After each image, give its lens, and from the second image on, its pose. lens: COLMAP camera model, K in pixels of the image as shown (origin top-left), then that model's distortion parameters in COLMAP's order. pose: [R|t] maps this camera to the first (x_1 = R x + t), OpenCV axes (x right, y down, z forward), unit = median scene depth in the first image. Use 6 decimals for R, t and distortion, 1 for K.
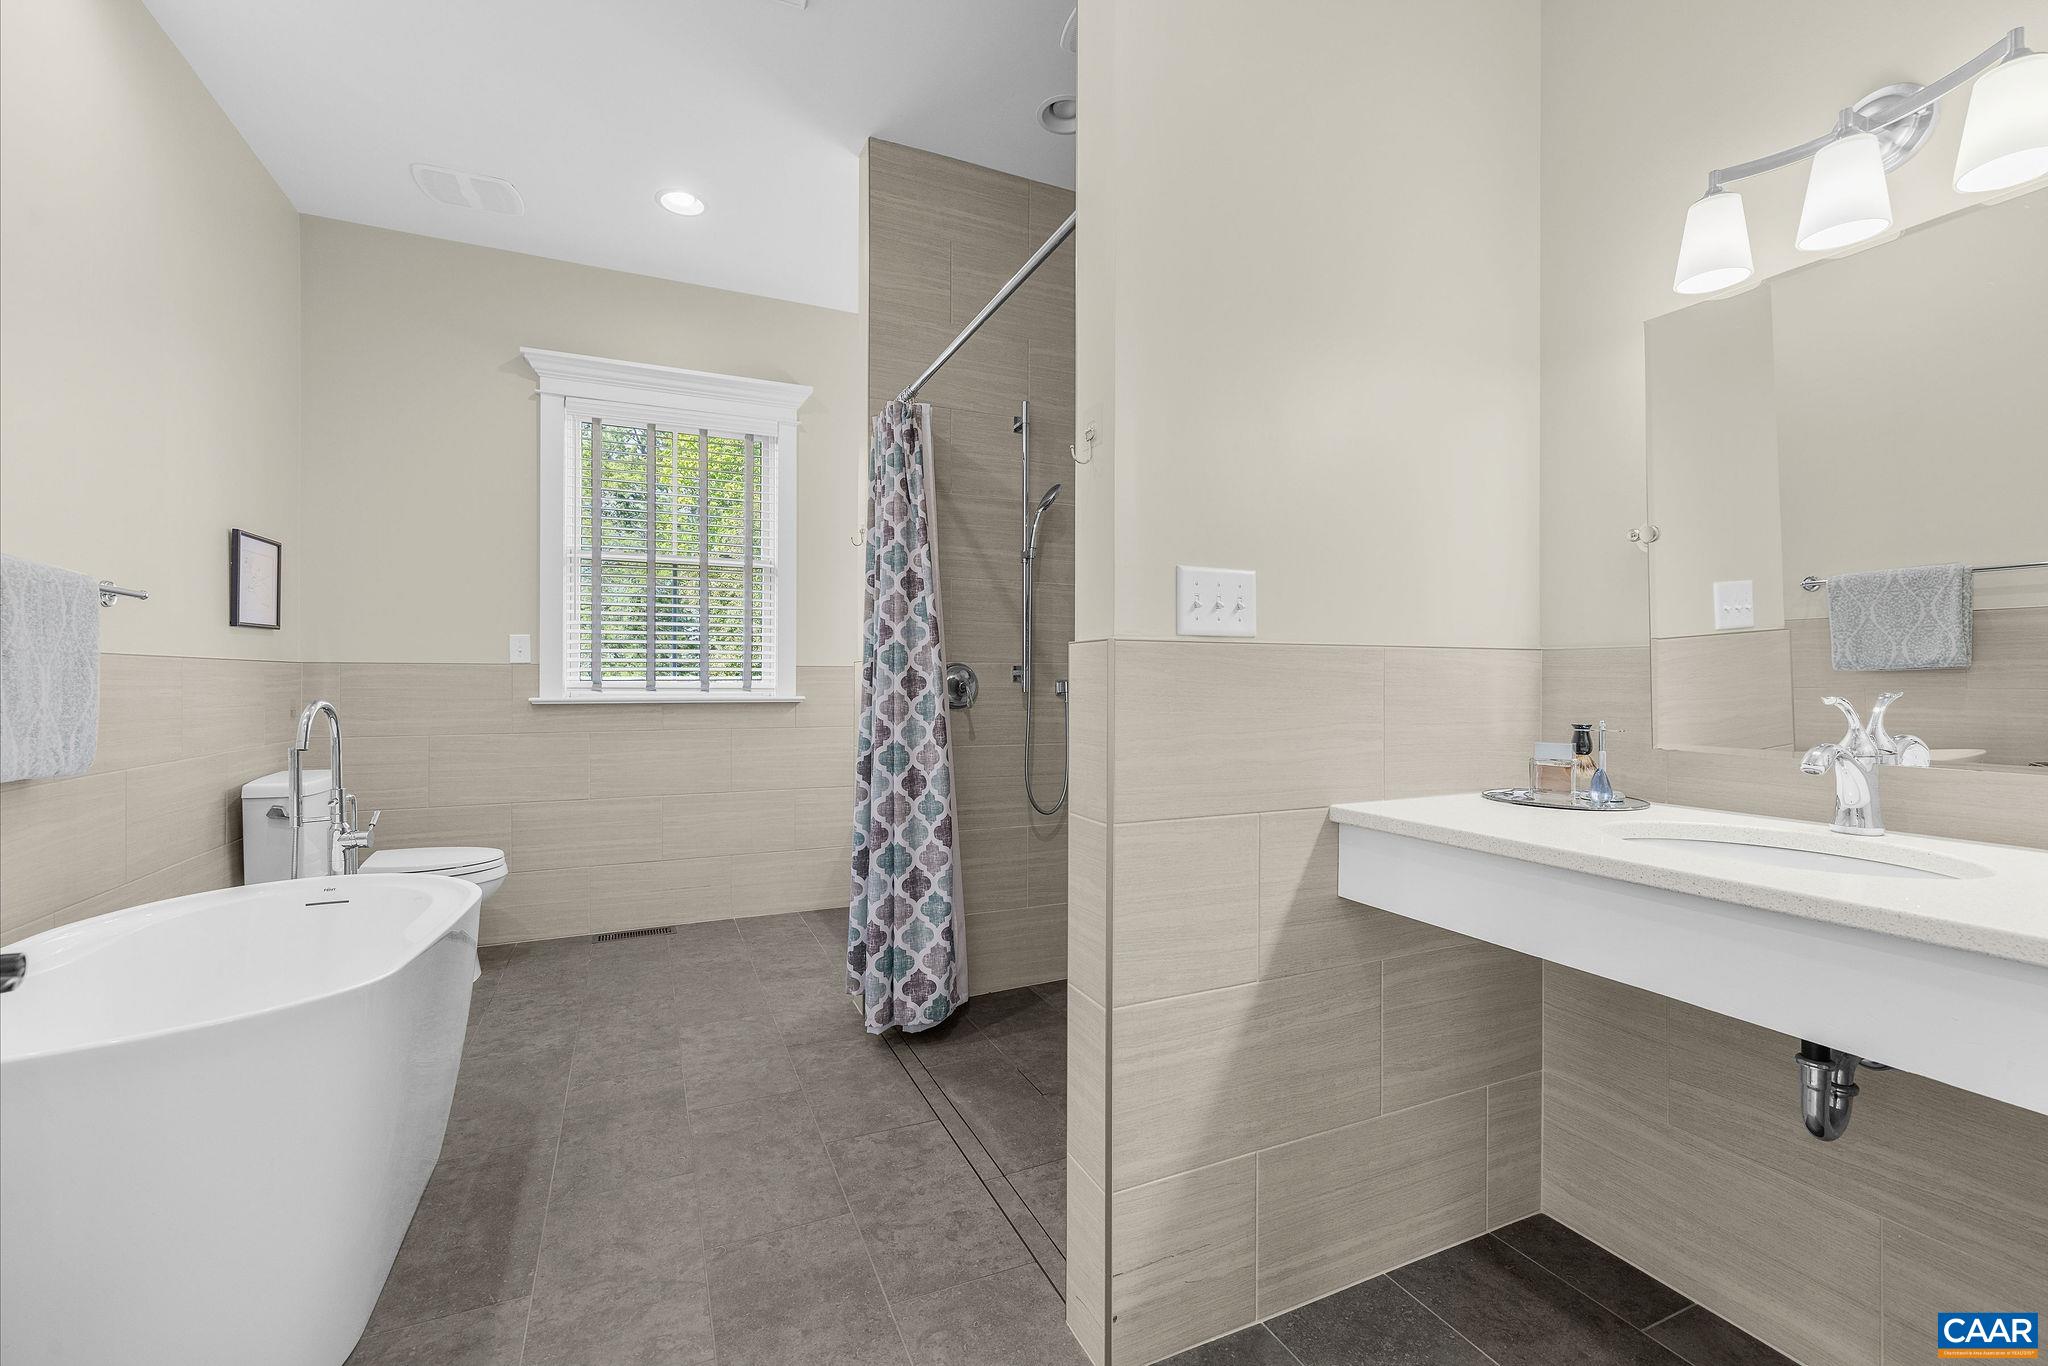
lens RADIAL K [[858.9, 0, 1025.4], [0, 858.9, 679.4], [0, 0, 1]] dist [0.002559, -0.000631]
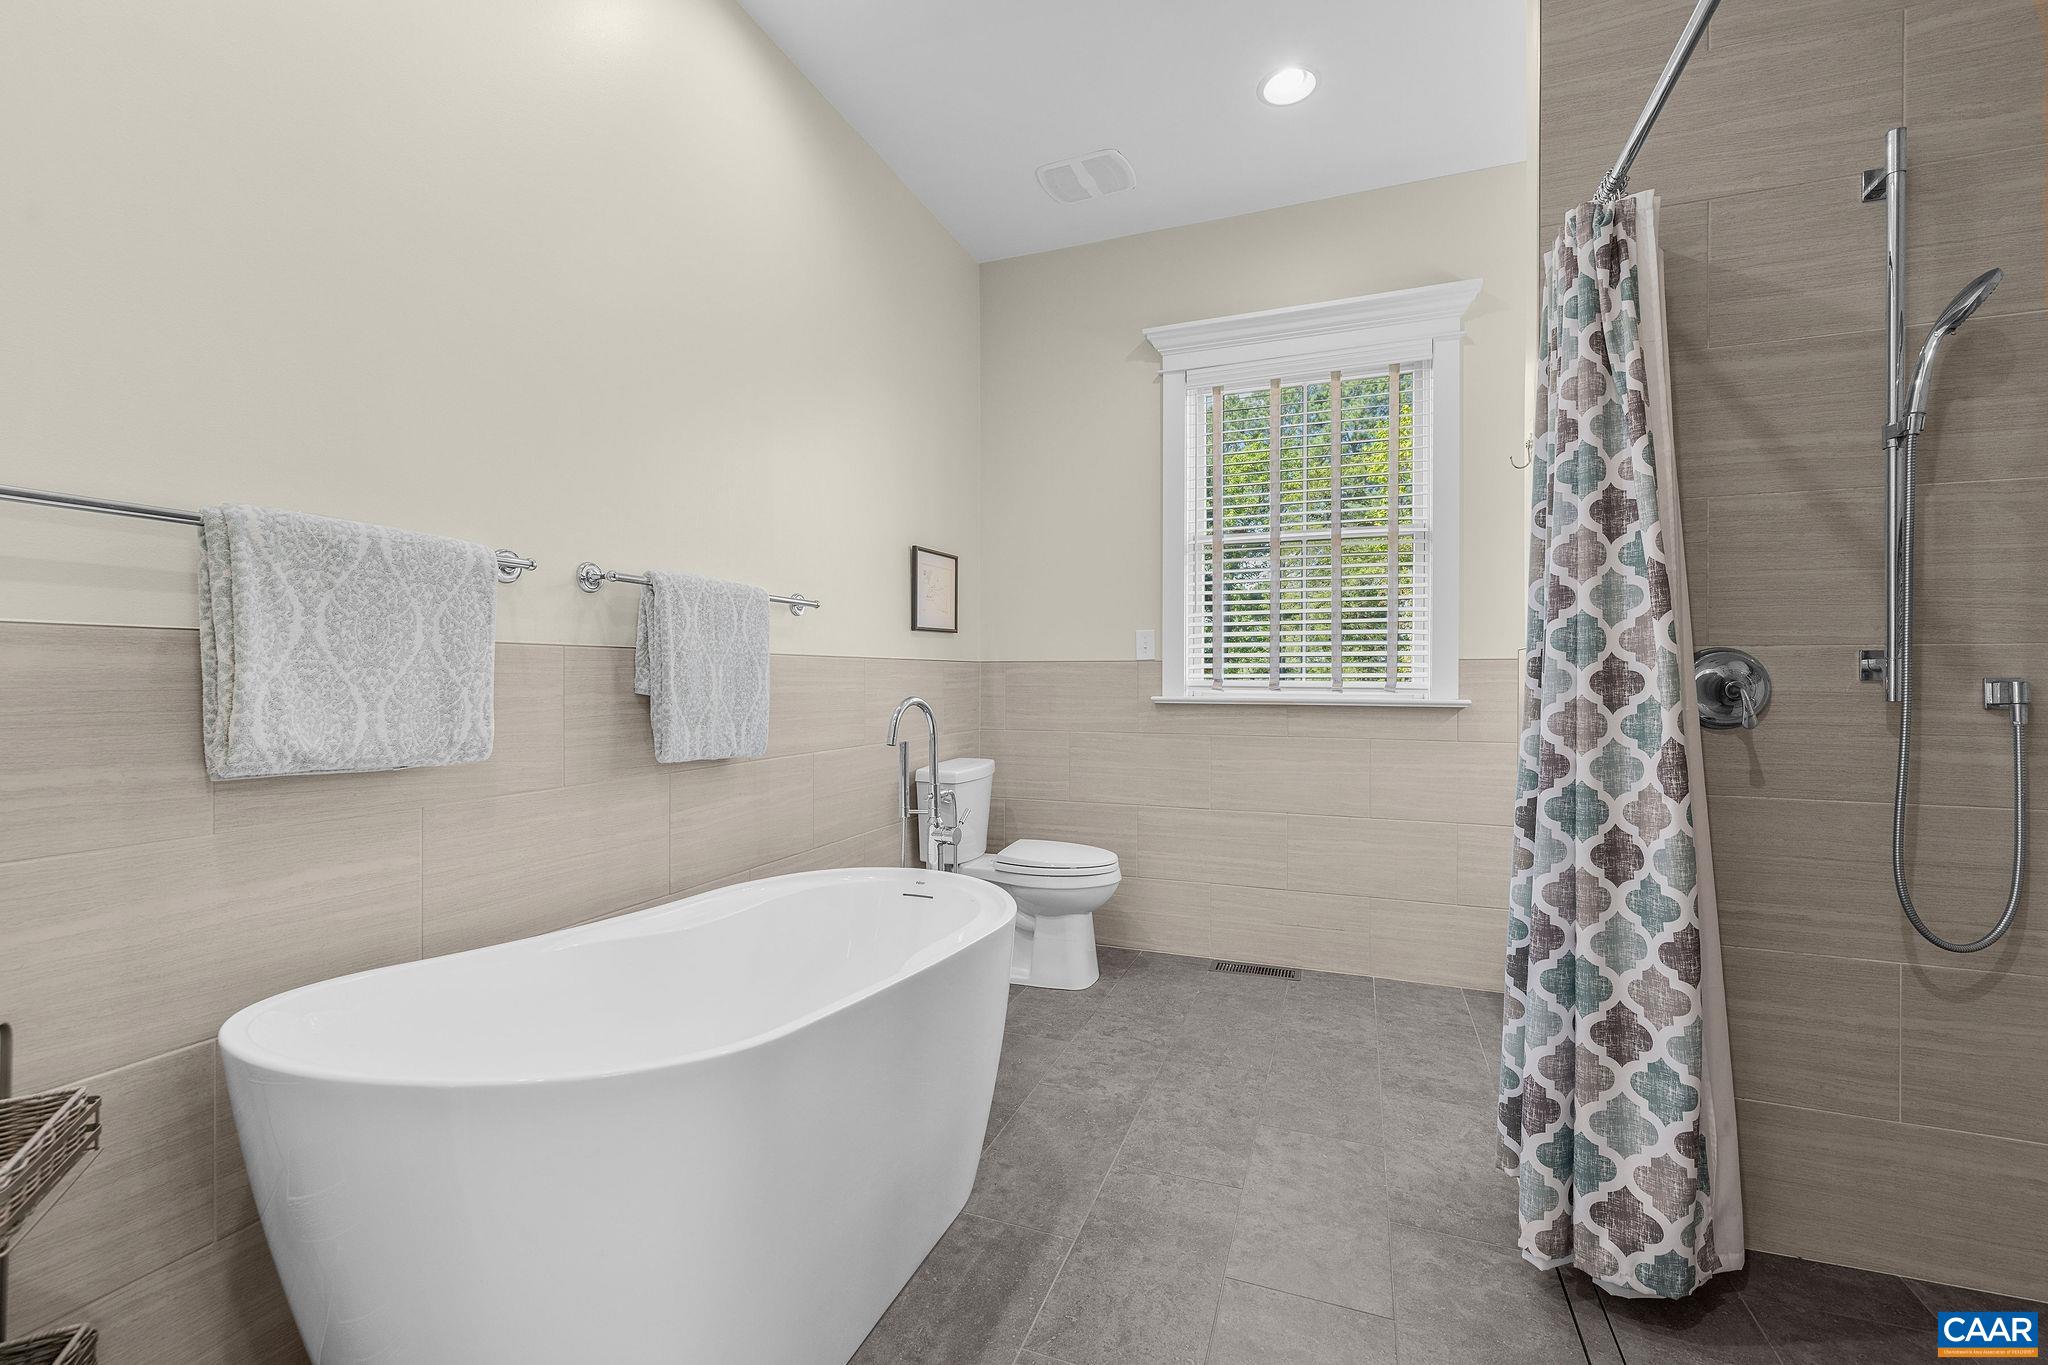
lens RADIAL K [[858.9, 0, 1024.7], [0, 858.9, 678.4], [0, 0, 1]] dist [0.002559, -0.000631]
pose [[0.701406, 0.001005, -0.712761, 0.002094], [-0.000643, 0.999999, 0.000777, 0.001098], [0.712761, -0.000086, 0.701407, 0.300897]]
